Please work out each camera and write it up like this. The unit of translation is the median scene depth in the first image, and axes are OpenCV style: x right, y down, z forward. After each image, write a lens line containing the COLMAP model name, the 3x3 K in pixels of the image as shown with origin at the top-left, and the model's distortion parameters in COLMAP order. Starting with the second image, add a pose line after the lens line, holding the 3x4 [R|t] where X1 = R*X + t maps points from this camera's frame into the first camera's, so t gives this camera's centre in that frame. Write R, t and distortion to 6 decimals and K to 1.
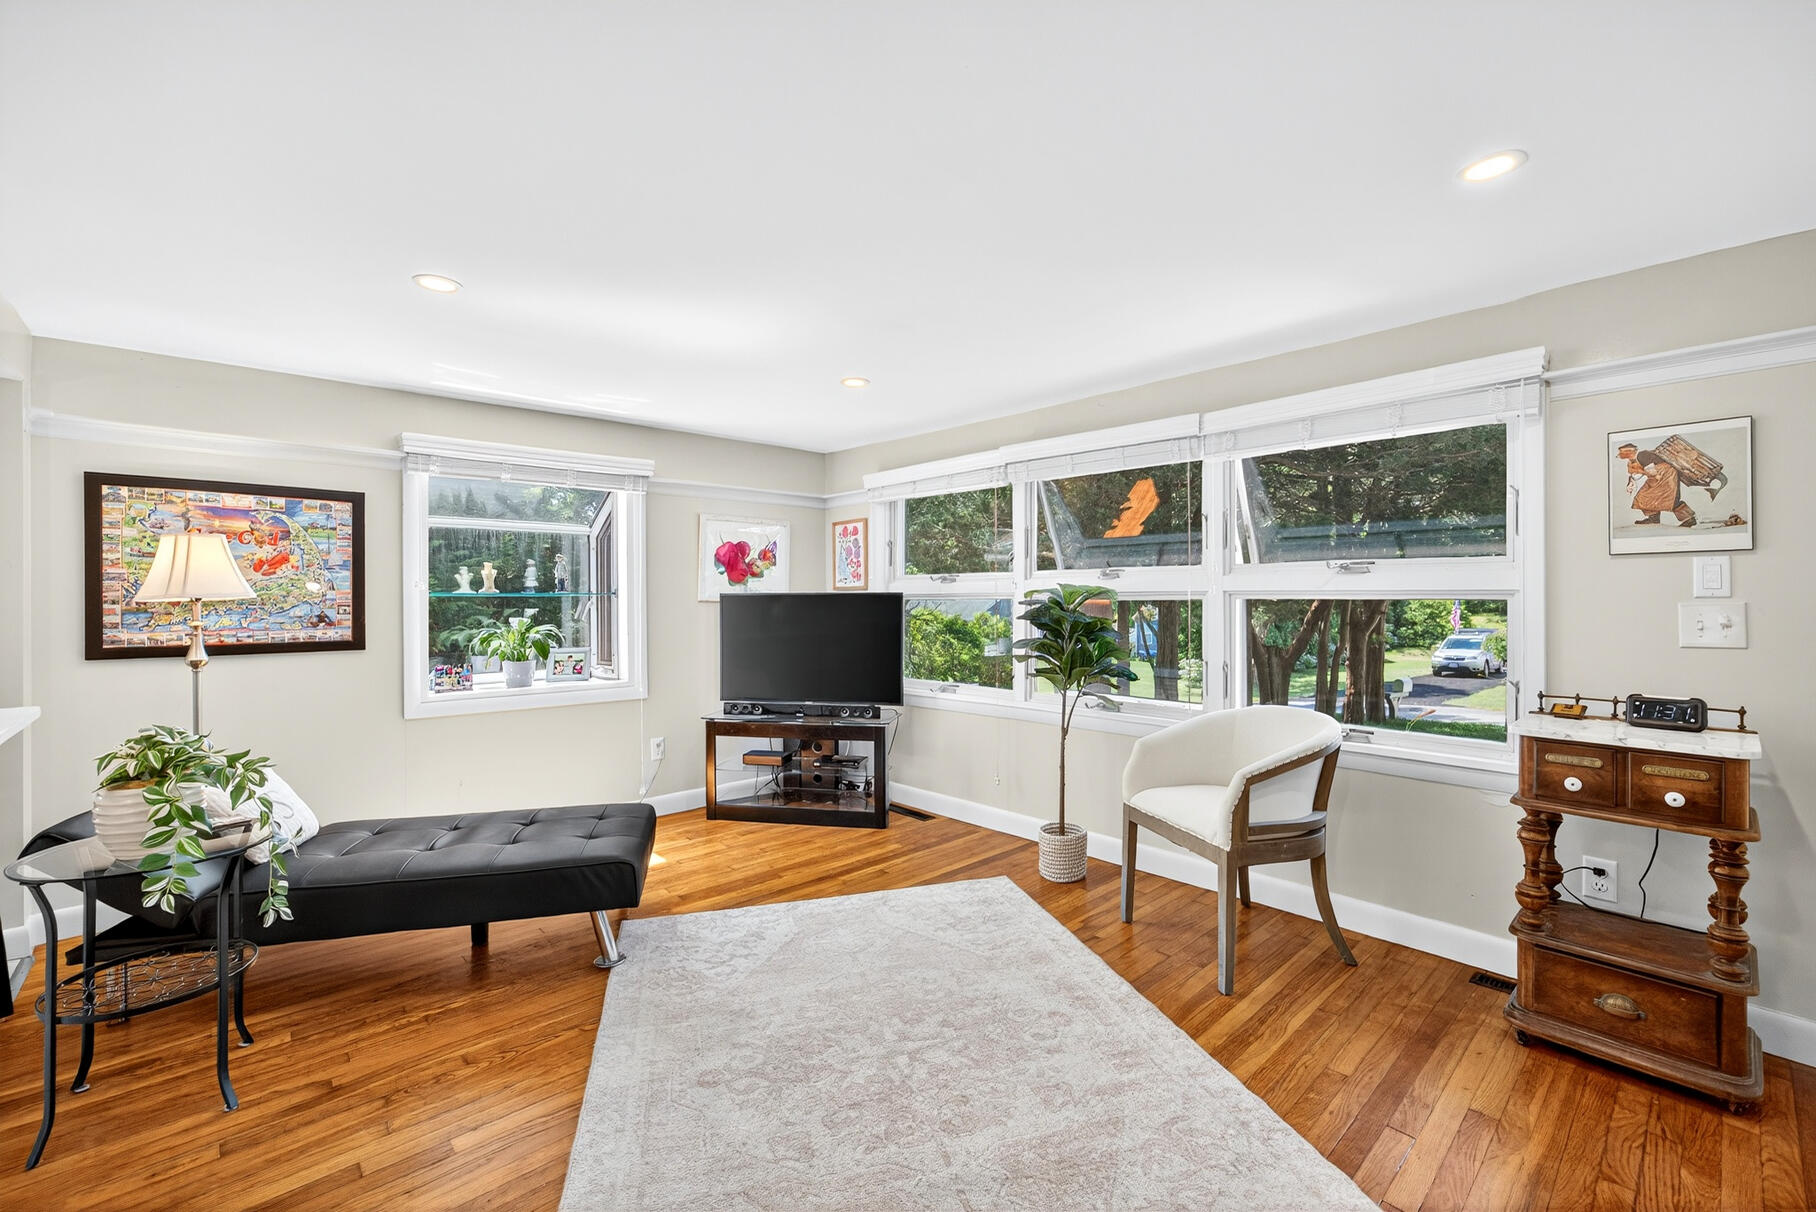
lens RADIAL K [[772.0, 0, 931.4], [0, 772.0, 599.5], [0, 0, 1]] dist [-0.000464, 0.000139]
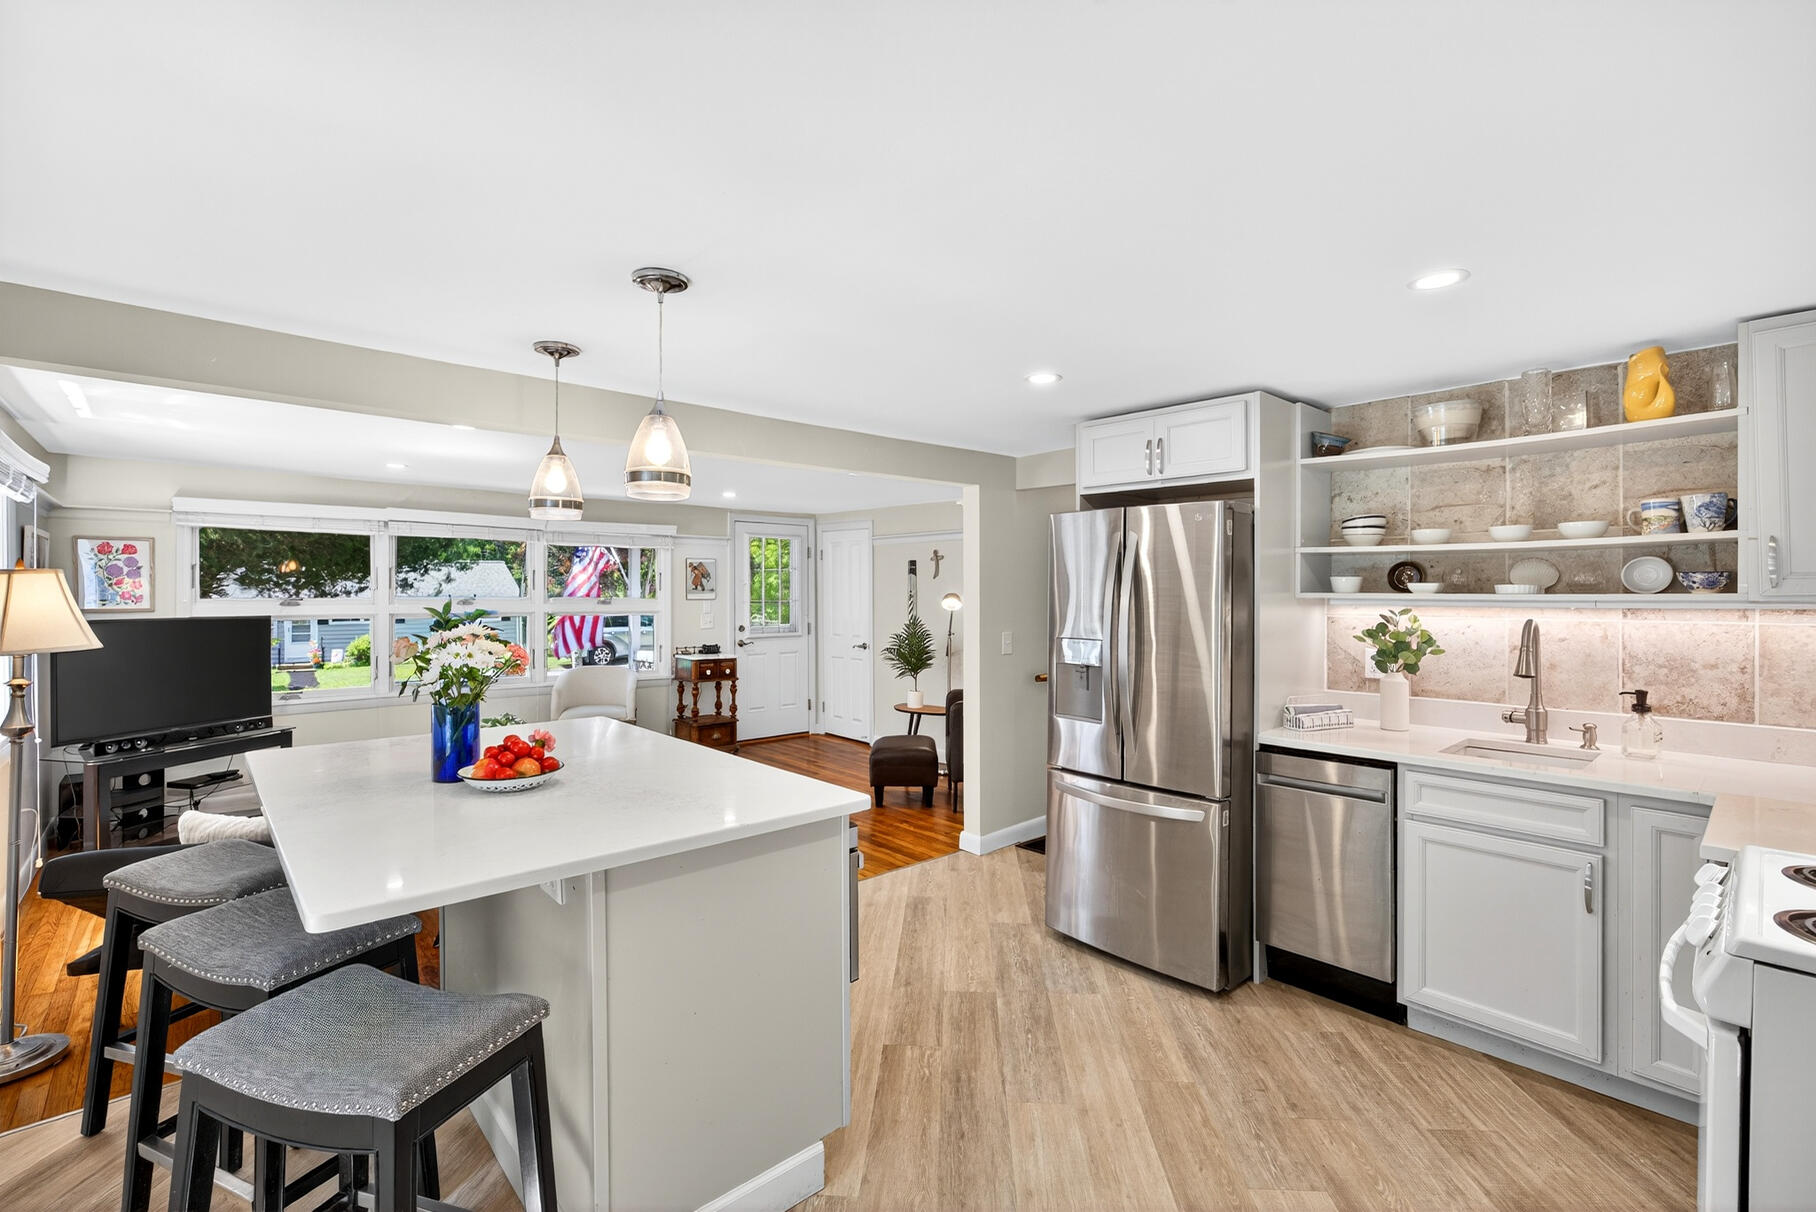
lens RADIAL K [[772.0, 0, 901.9], [0, 772.0, 588.9], [0, 0, 1]] dist [-0.000464, 0.000139]
pose [[0.036471, 0.005345, 0.999320, -1.805232], [-0.007424, 0.999960, -0.005077, -0.077530], [-0.999307, -0.007233, 0.036509, 0.054168]]
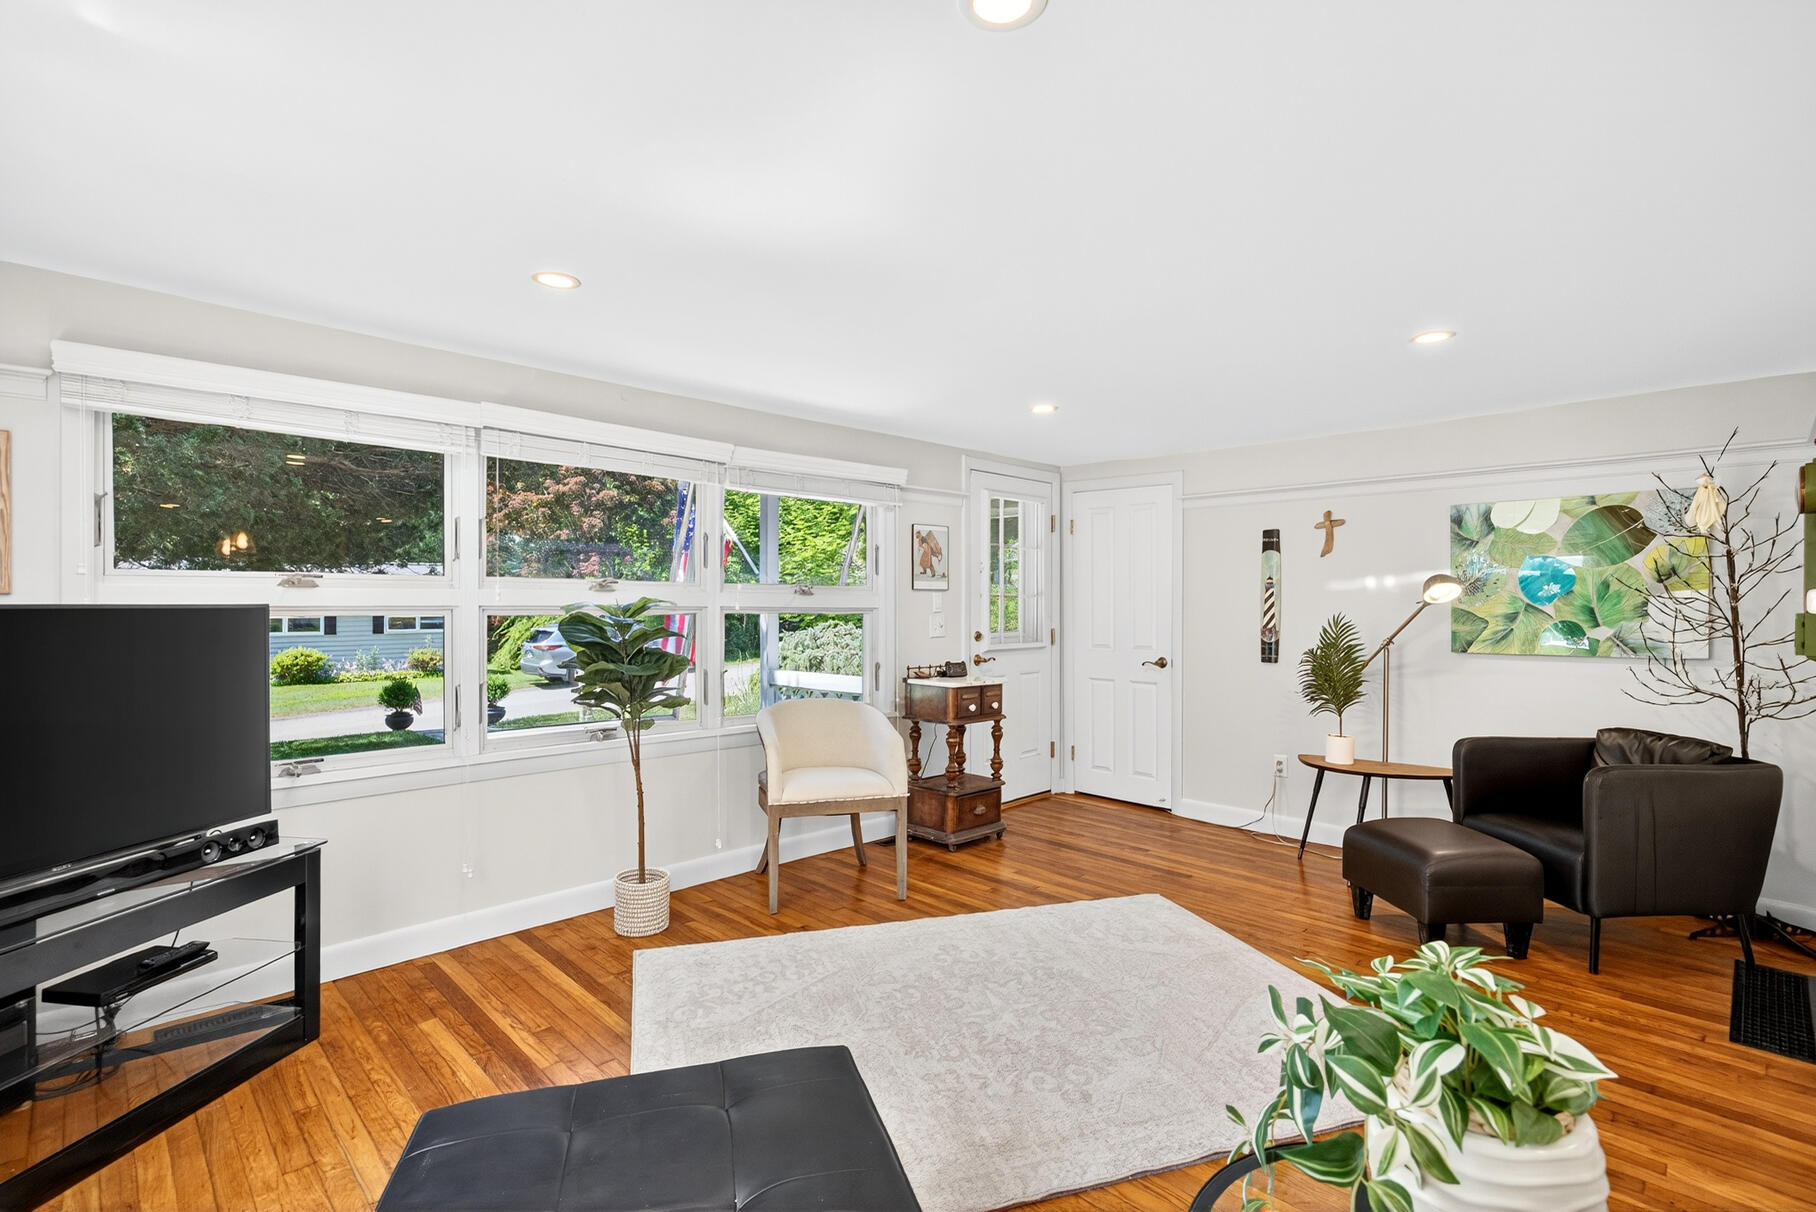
lens RADIAL K [[831.1, 0, 930.7], [0, 831.1, 610.4], [0, 0, 1]] dist [-0.018859, 0.000900]
pose [[-0.020817, -0.009966, 0.999734, -0.984408], [-0.009594, 0.999906, 0.009768, -0.023709], [-0.999737, -0.009388, -0.020911, 0.874439]]
